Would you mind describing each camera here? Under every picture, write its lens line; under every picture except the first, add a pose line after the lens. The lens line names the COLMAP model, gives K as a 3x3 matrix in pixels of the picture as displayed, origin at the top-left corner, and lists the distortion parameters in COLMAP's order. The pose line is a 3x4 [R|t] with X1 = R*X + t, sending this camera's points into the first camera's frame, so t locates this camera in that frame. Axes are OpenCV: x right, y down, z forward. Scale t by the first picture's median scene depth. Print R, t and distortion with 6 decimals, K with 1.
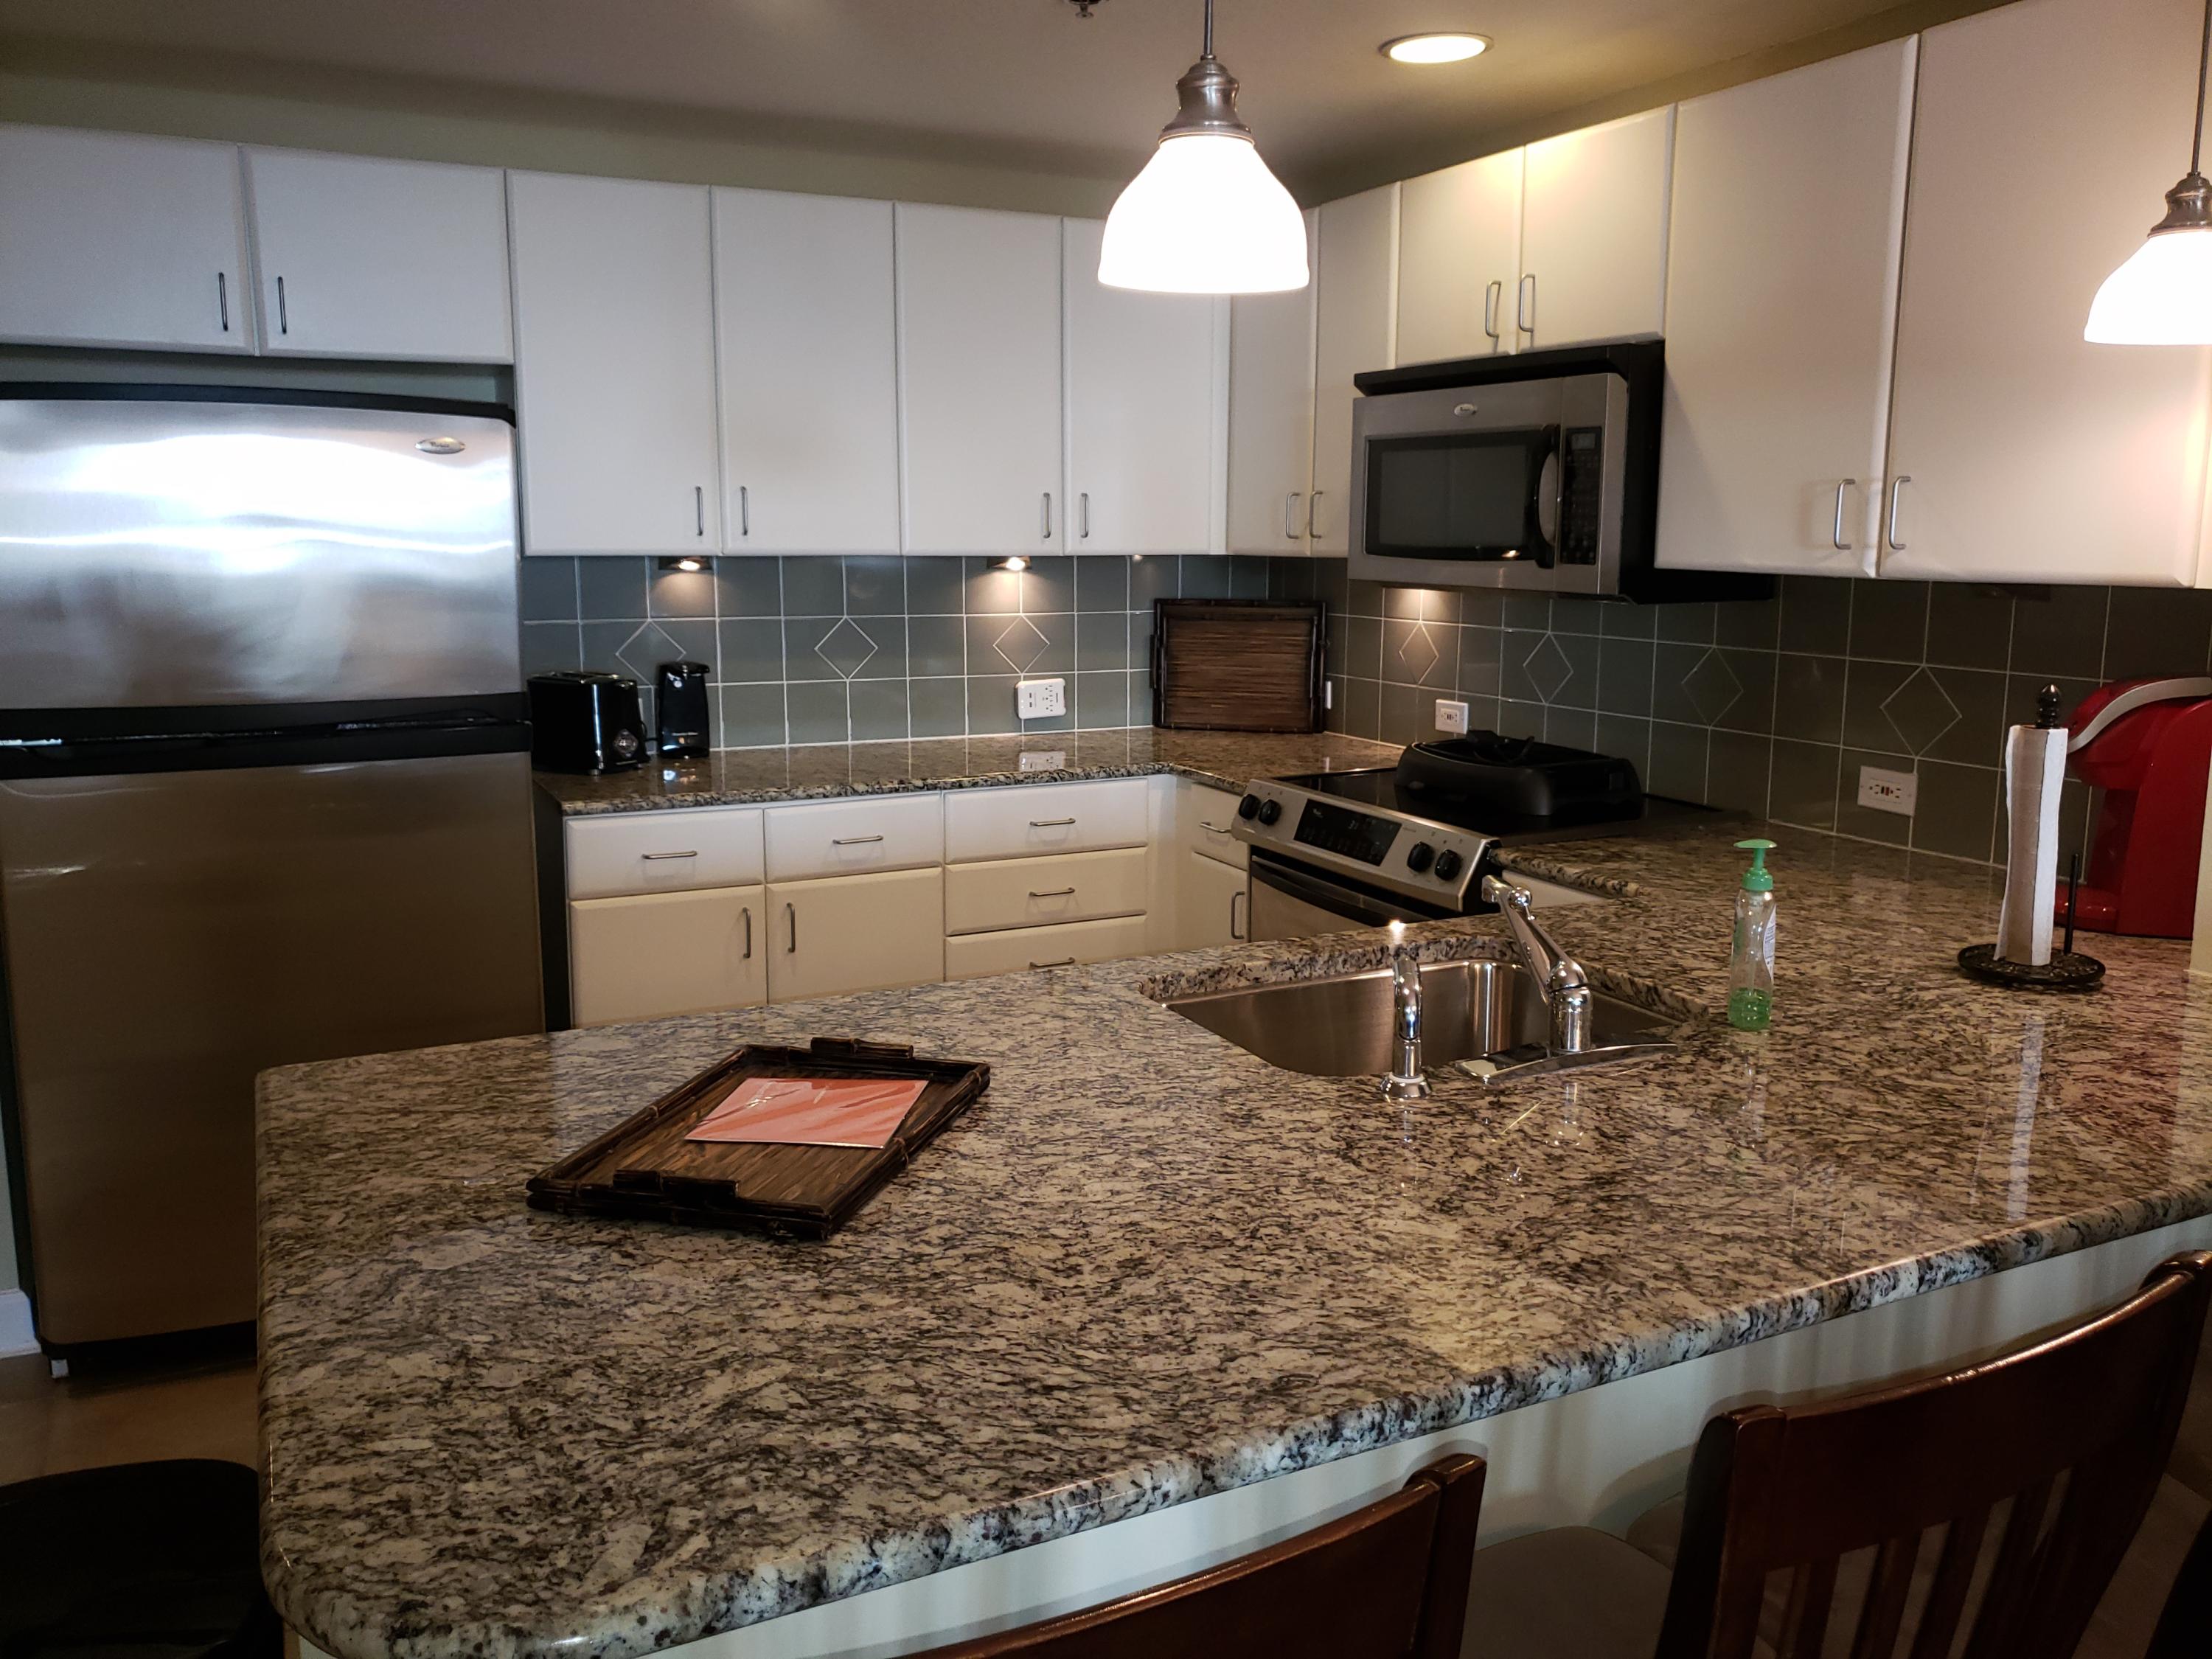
lens RADIAL K [[1767.0, 0, 1135.8], [0, 1767.0, 832.3], [0, 0, 1]] dist [0.090981, -0.005197]
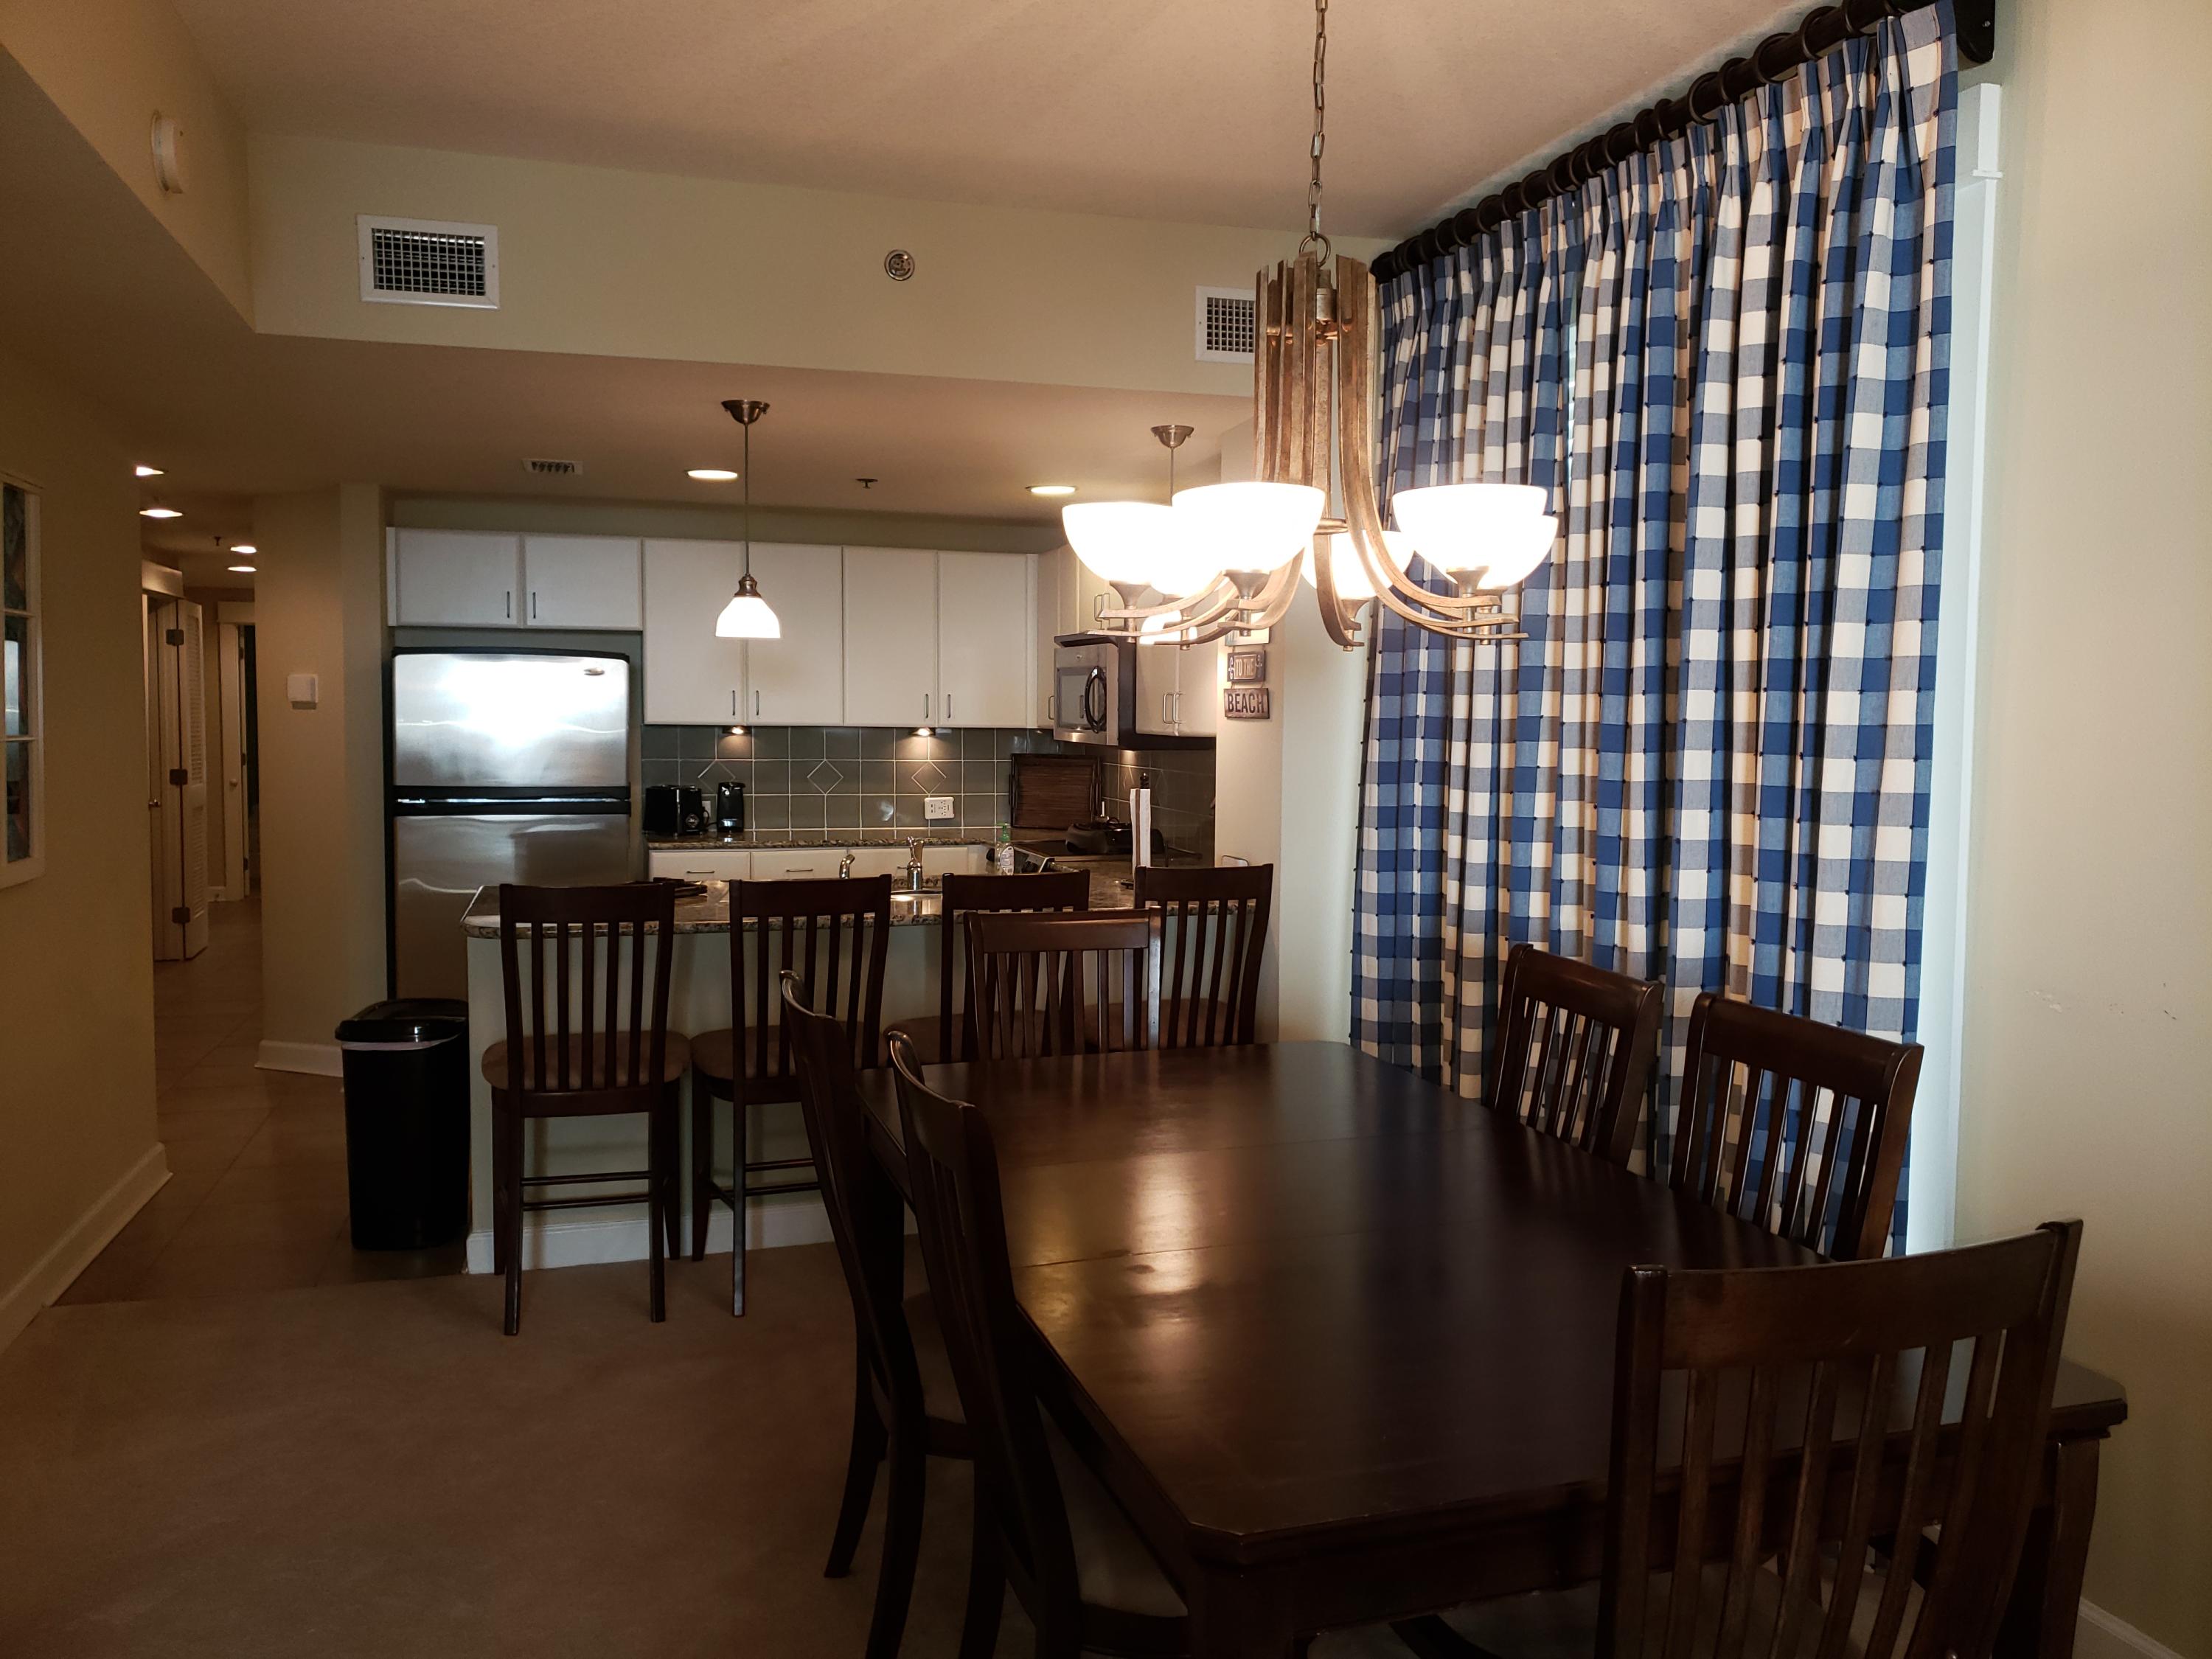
lens RADIAL K [[1726.0, 0, 1153.5], [0, 1726.0, 916.5], [0, 0, 1]] dist [0.115705, -0.178491]
pose [[0.987627, 0.027881, -0.154323, 0.459856], [-0.034822, 0.998491, -0.042457, 0.105123], [0.152907, 0.047305, 0.987108, -0.712916]]
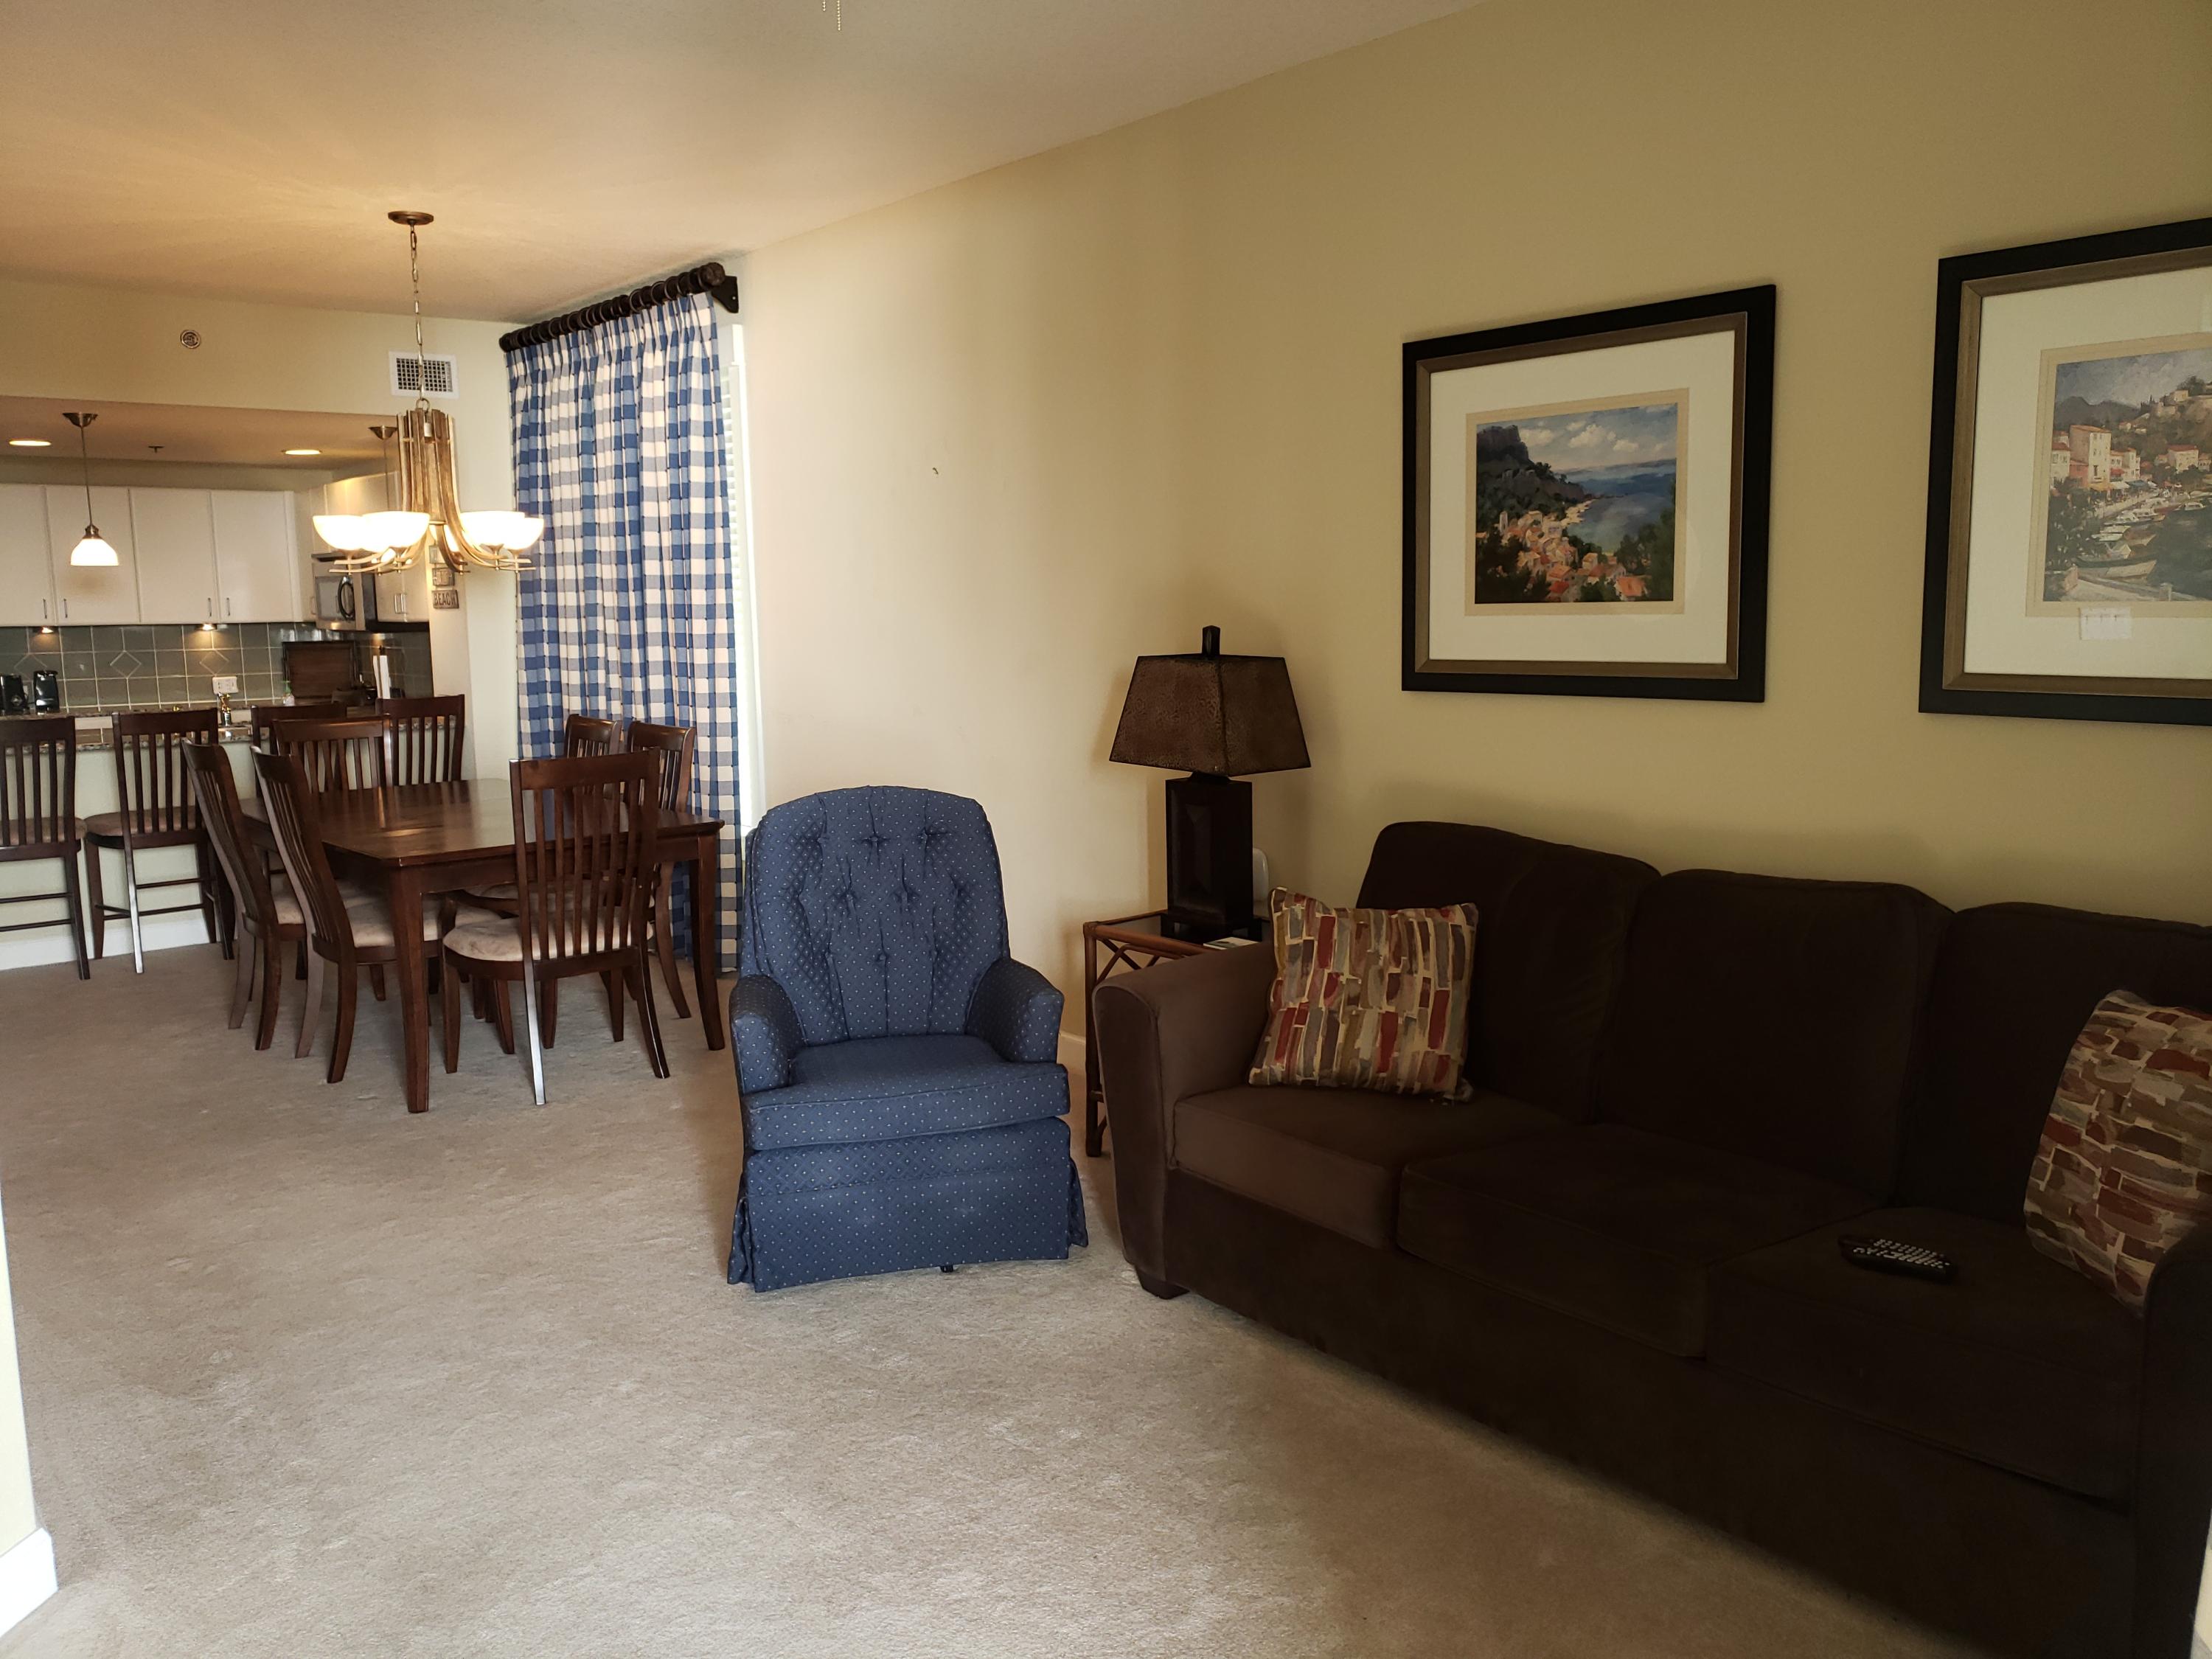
lens RADIAL K [[1784.9, 0, 1097.4], [0, 1784.9, 848.7], [0, 0, 1]] dist [-0.004491, 0.065527]
pose [[0.980939, -0.043417, 0.189406, 0.658130], [0.048055, 0.998645, -0.019962, 0.257239], [-0.188283, 0.028684, 0.981696, -1.614464]]
